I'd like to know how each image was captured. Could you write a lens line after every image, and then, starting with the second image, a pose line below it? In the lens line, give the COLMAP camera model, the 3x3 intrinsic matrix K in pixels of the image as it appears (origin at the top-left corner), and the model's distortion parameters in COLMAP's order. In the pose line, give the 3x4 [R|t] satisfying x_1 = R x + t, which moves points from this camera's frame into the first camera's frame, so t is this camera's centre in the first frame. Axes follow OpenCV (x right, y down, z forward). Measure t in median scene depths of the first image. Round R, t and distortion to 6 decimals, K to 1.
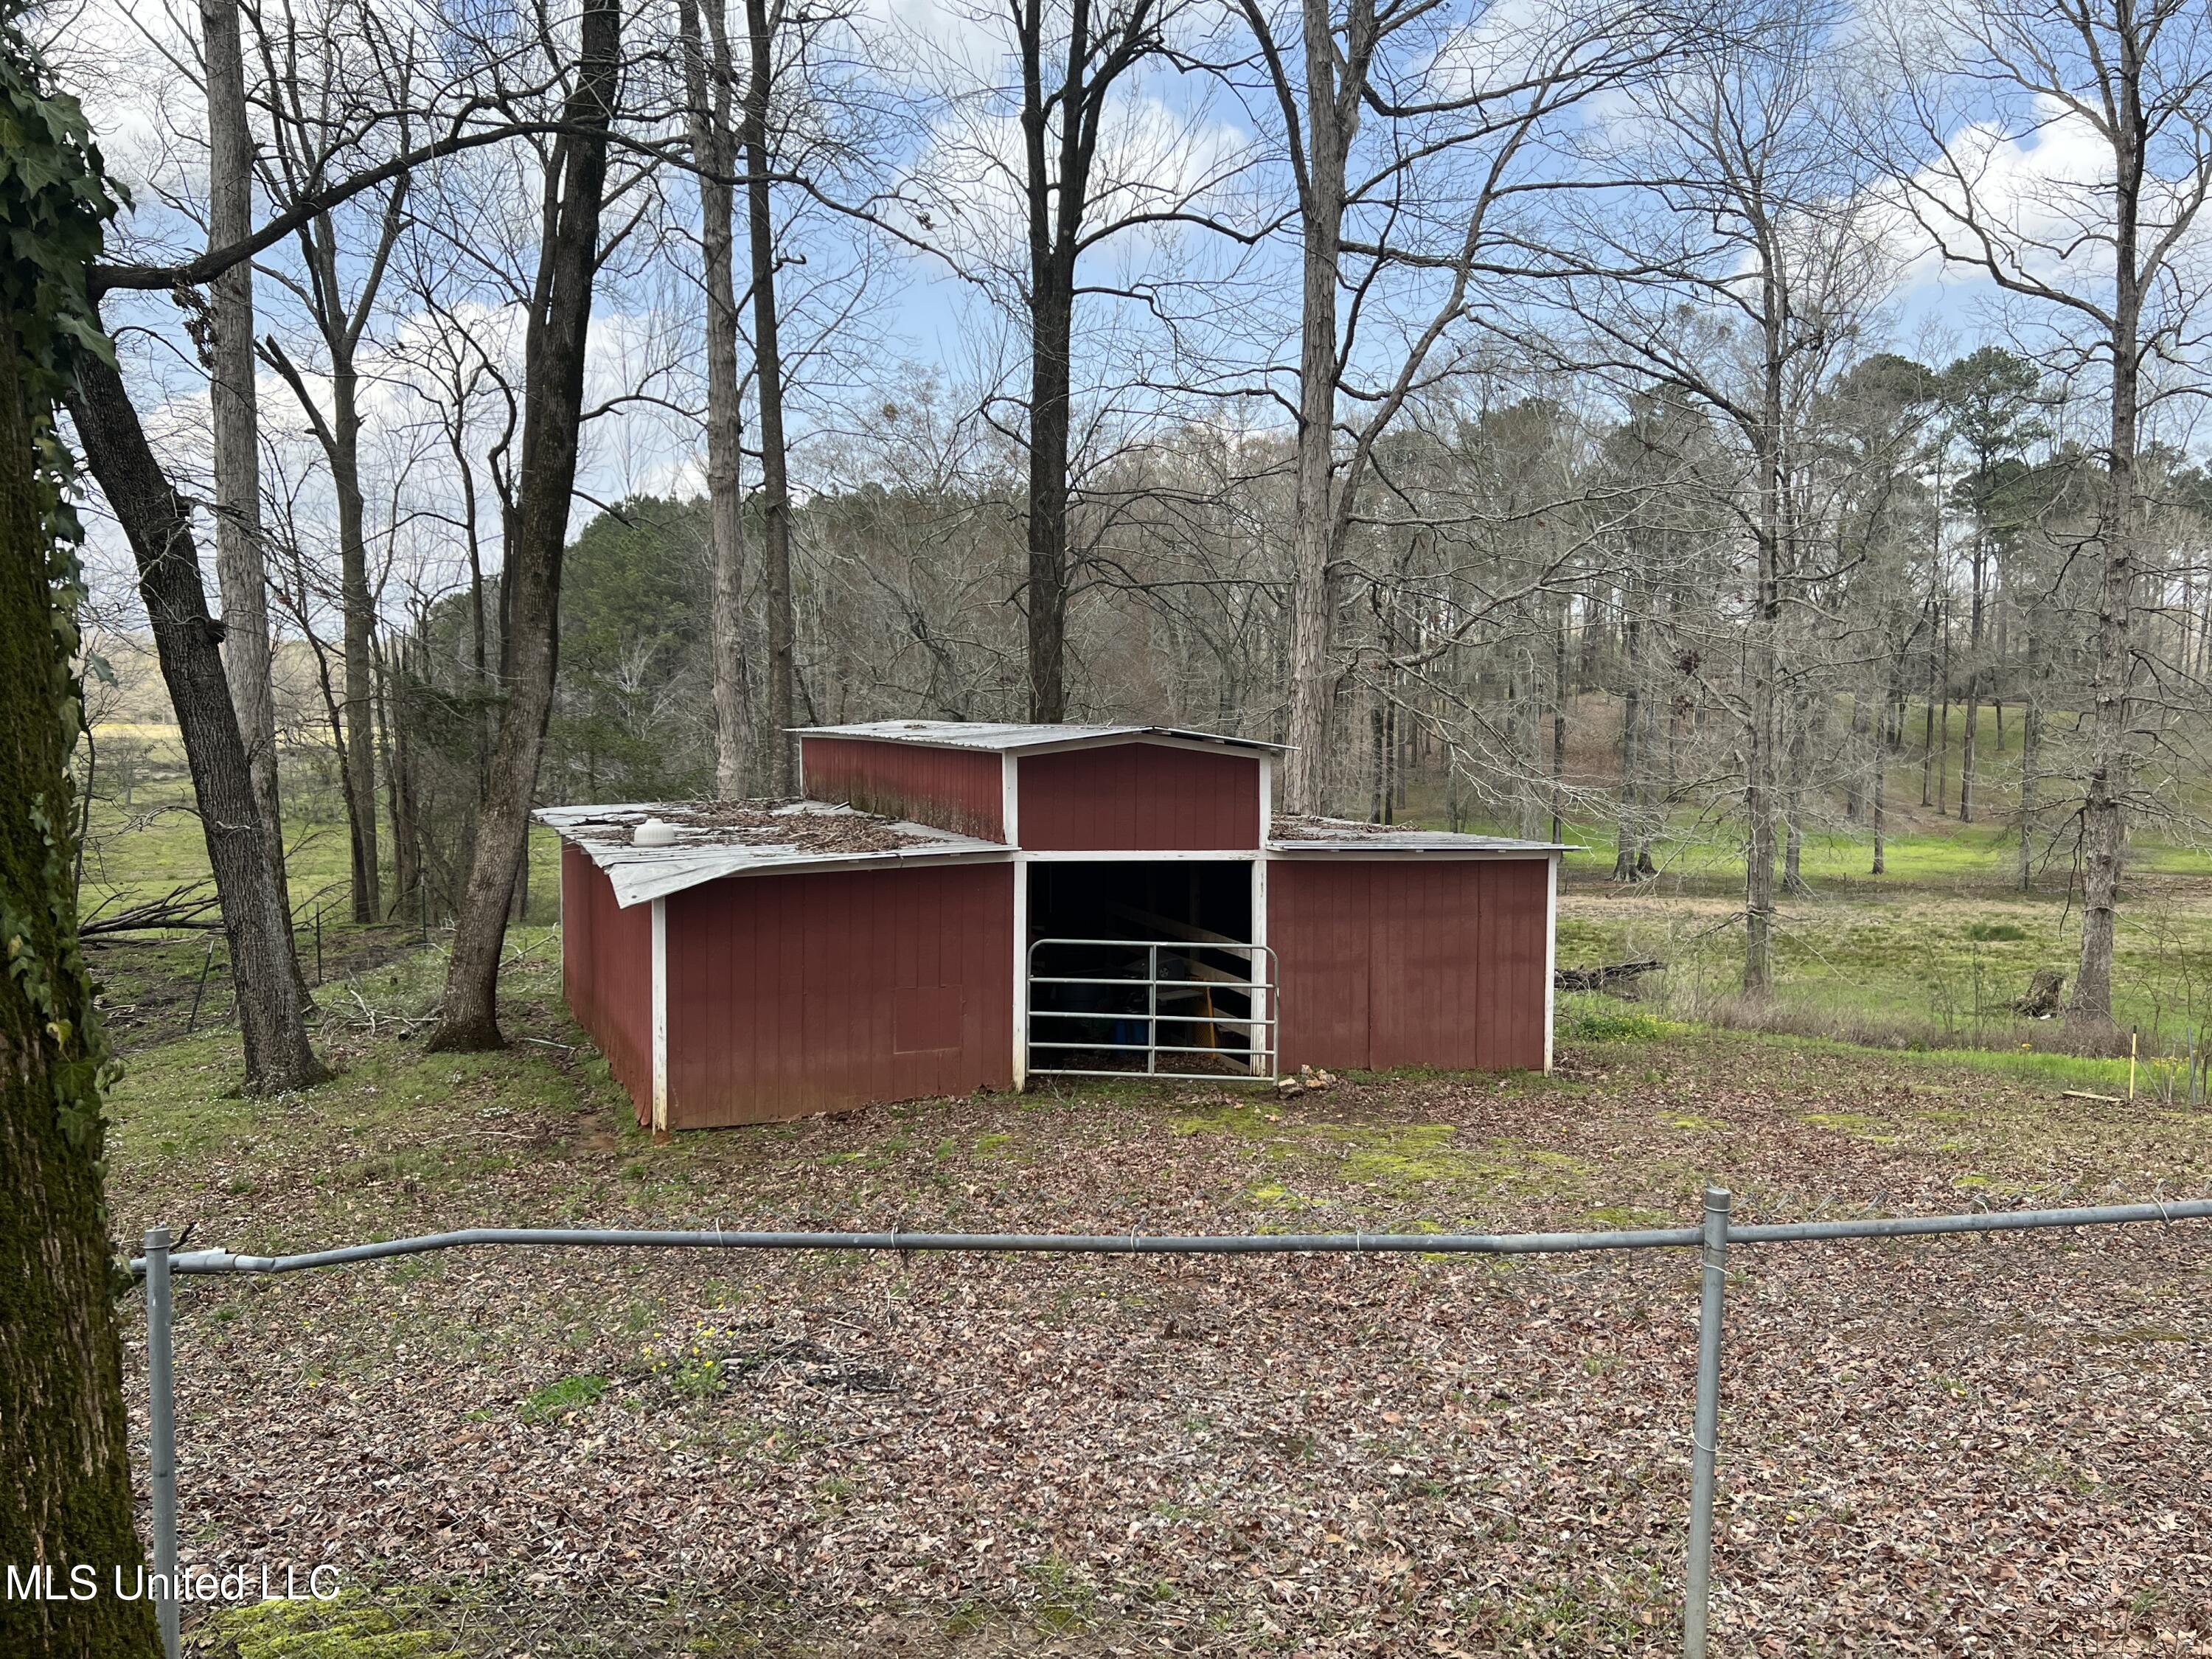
lens RADIAL K [[1750.4, 0, 1106.0], [0, 1750.4, 829.5], [0, 0, 1]] dist [0.080772, -0.102181]
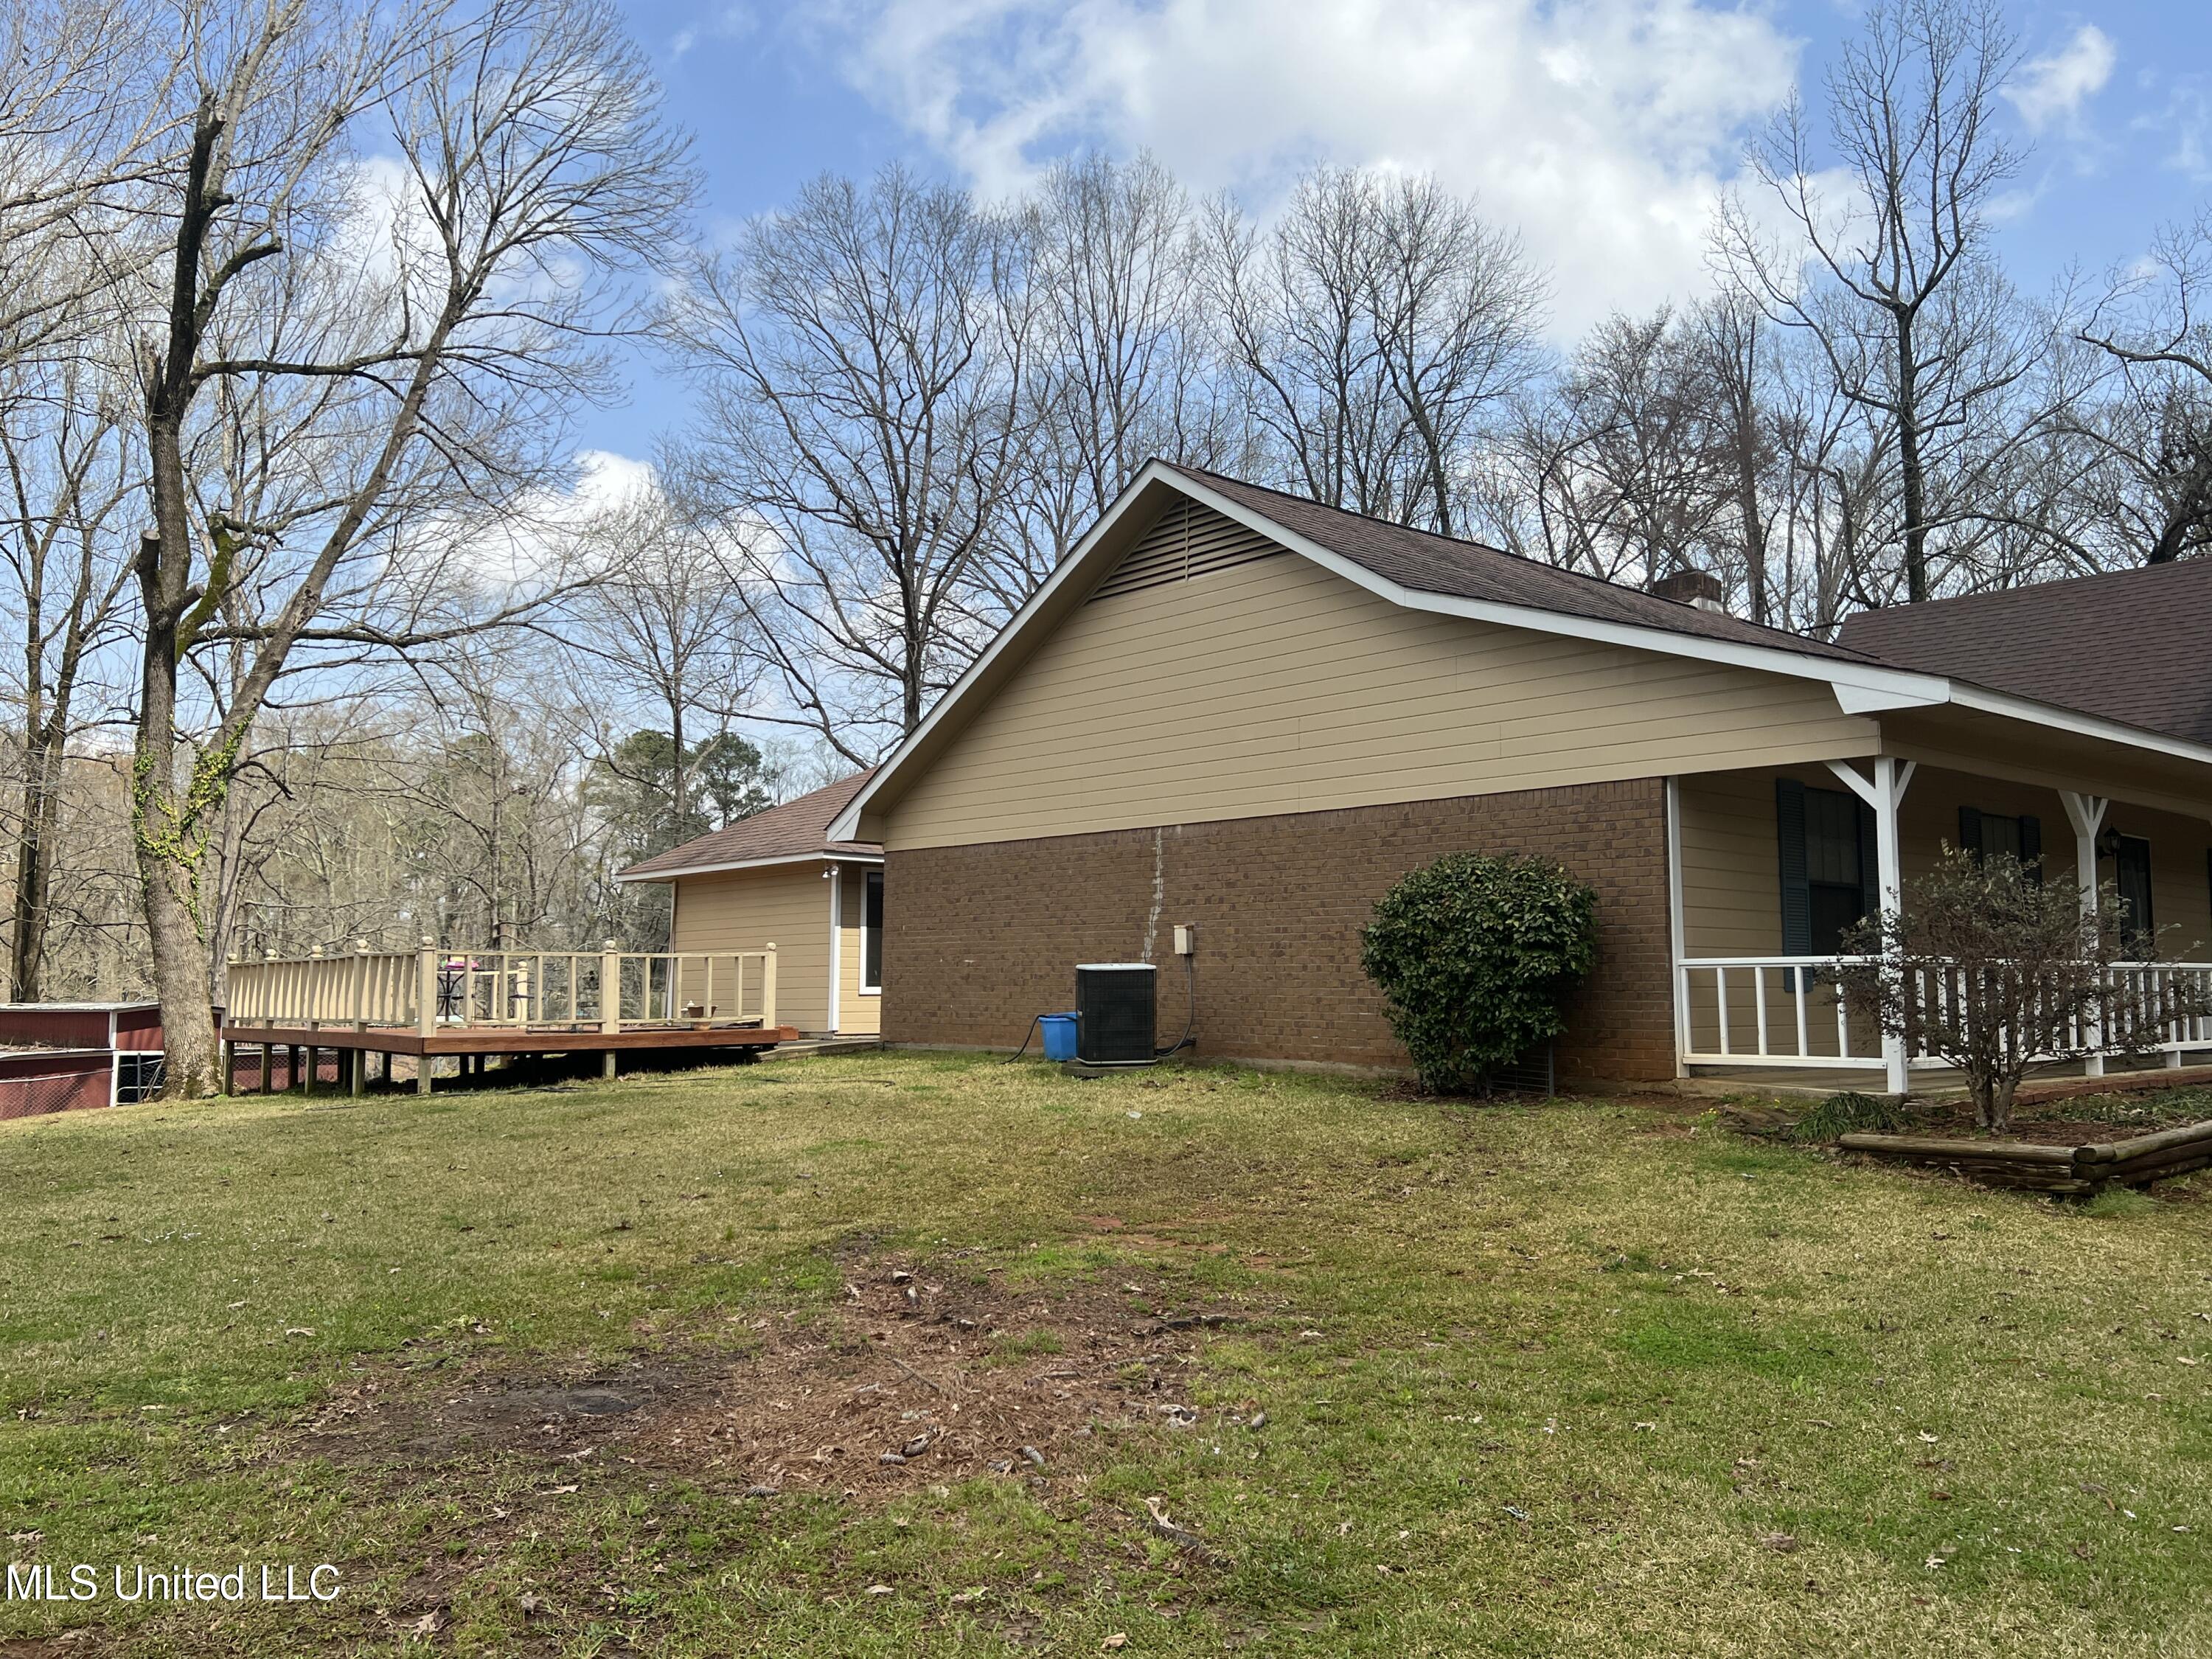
lens RADIAL K [[1750.4, 0, 1106.0], [0, 1750.4, 829.5], [0, 0, 1]] dist [0.080772, -0.102181]
pose [[0.807284, 0.056106, 0.587491, -0.120834], [0.043414, 0.987128, -0.153927, 0.043814], [-0.588565, 0.149767, 0.794457, -0.553659]]
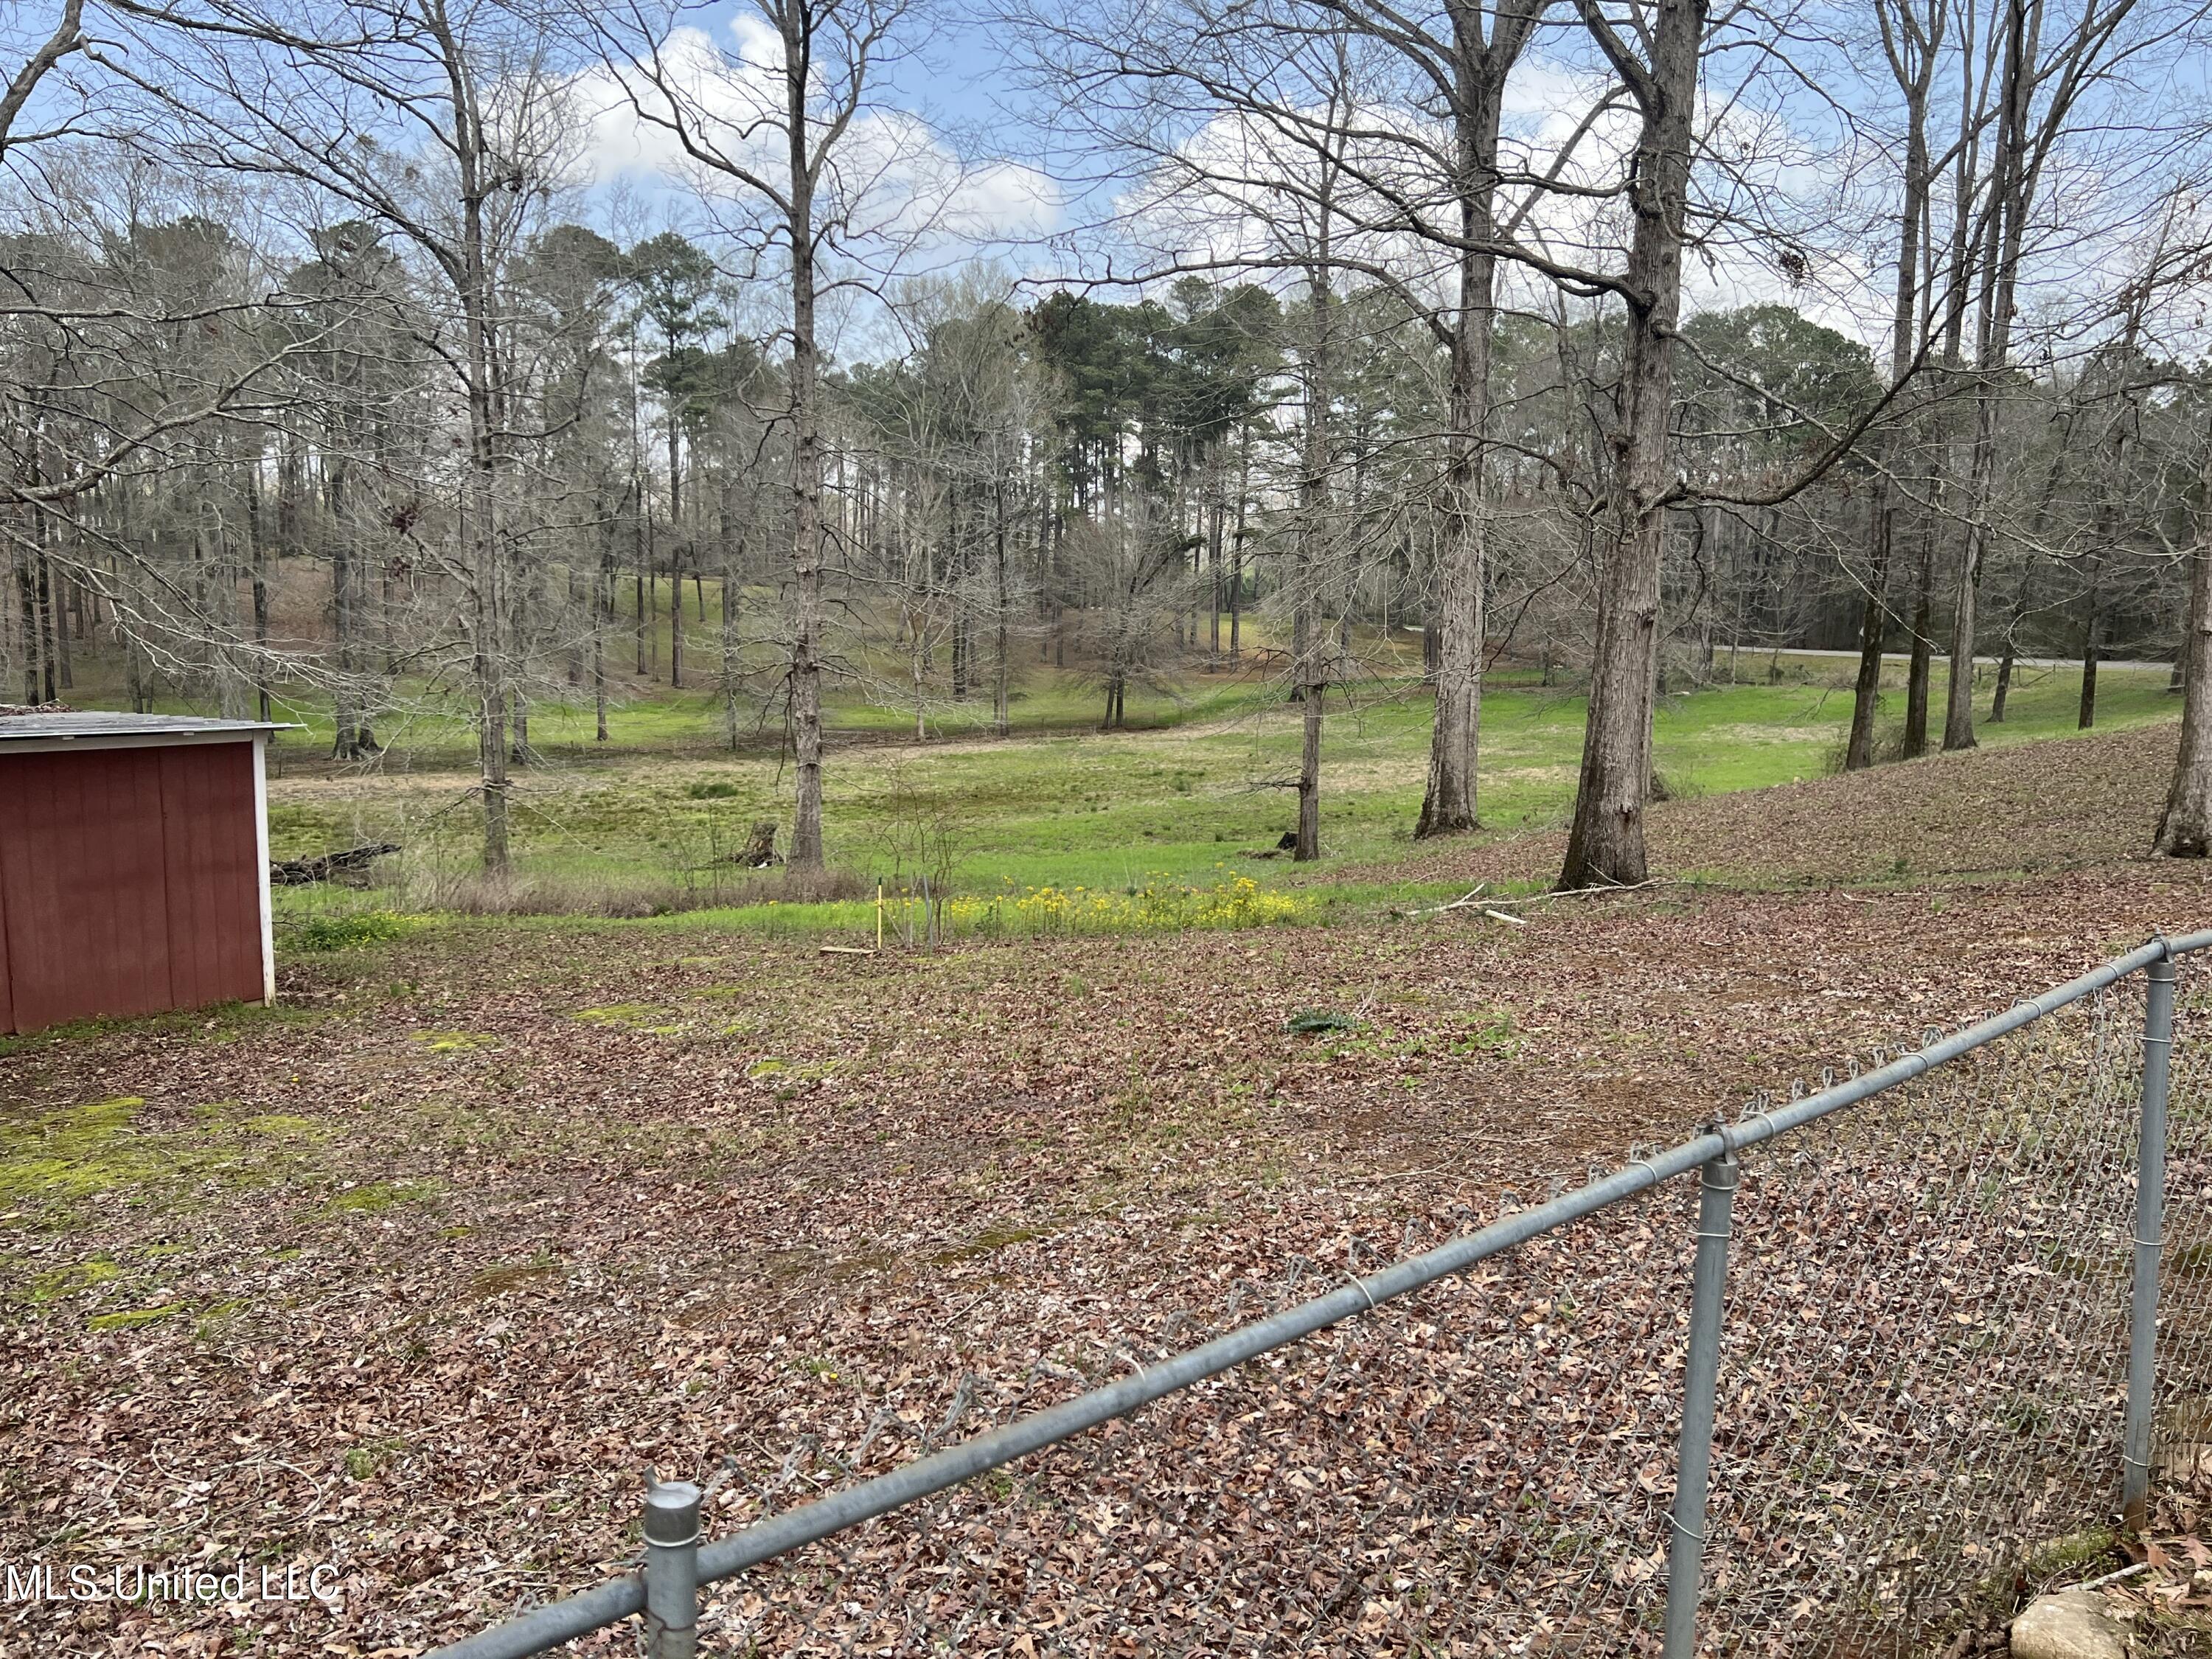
lens RADIAL K [[1740.6, 0, 1106.0], [0, 1740.6, 829.5], [0, 0, 1]] dist [0.065864, -0.071831]
pose [[0.767048, -0.077389, 0.636905, 0.016433], [0.030683, 0.995988, 0.084068, 0.000574], [-0.640856, -0.044941, 0.766345, 0.061365]]
